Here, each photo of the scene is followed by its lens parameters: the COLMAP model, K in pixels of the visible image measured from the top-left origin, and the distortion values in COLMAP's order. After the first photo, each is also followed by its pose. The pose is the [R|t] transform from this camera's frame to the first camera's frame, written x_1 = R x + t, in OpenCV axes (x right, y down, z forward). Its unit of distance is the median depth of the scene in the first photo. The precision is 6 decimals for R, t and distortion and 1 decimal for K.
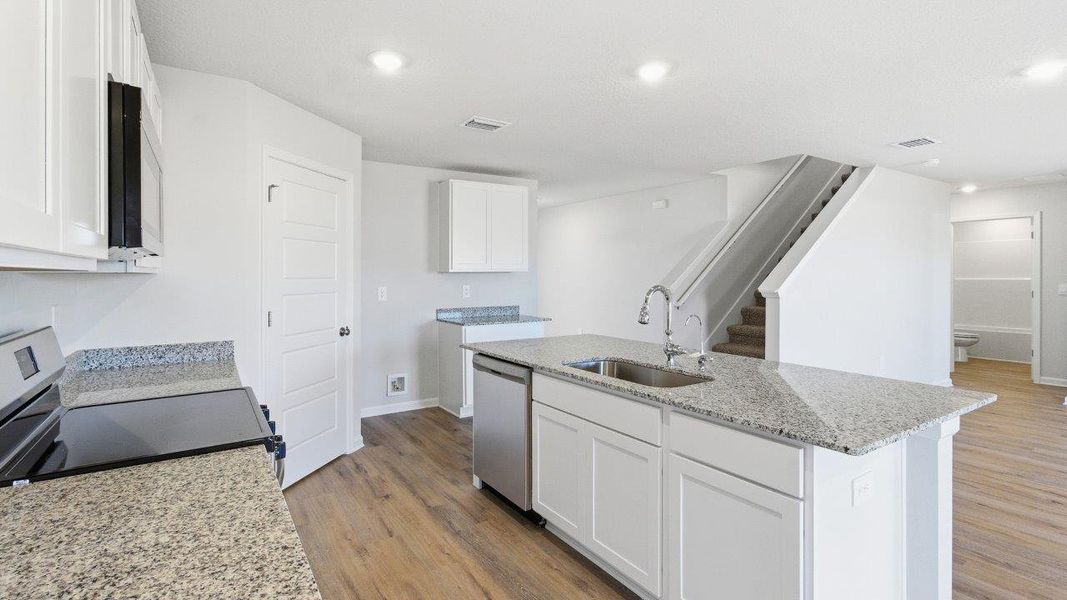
lens RADIAL K [[507.8, 0, 533.5], [0, 507.8, 300.0], [0, 0, 1]] dist [-0.000806, -0.000155]
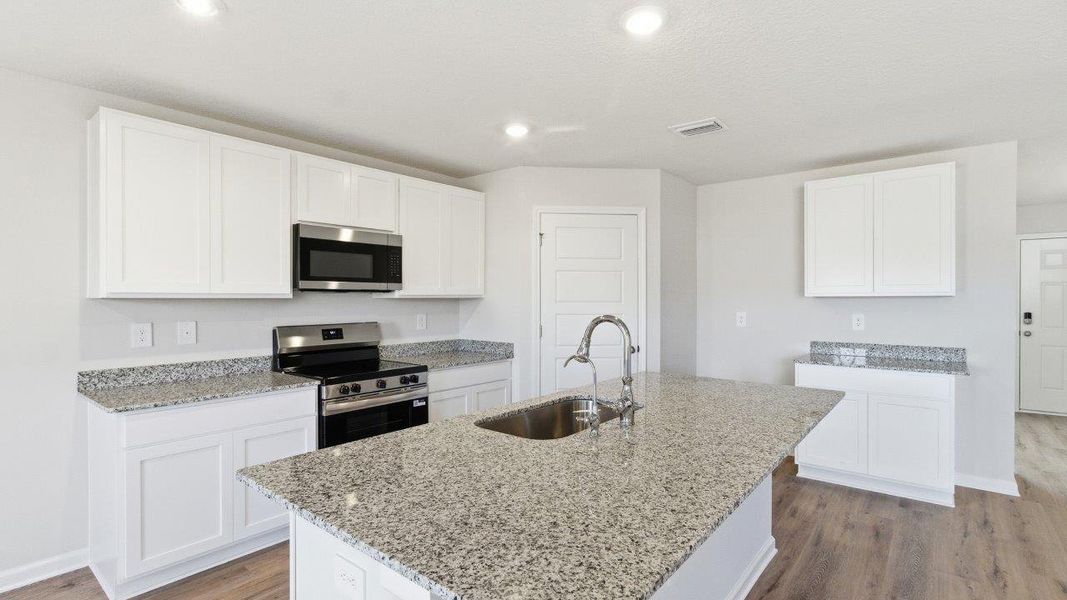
lens RADIAL K [[507.8, 0, 533.5], [0, 507.8, 300.0], [0, 0, 1]] dist [-0.000806, -0.000155]
pose [[0.304062, 0.003606, -0.952645, 0.527268], [-0.049282, 0.998713, -0.011949, -0.019438], [0.951377, 0.050582, 0.303848, 0.382139]]
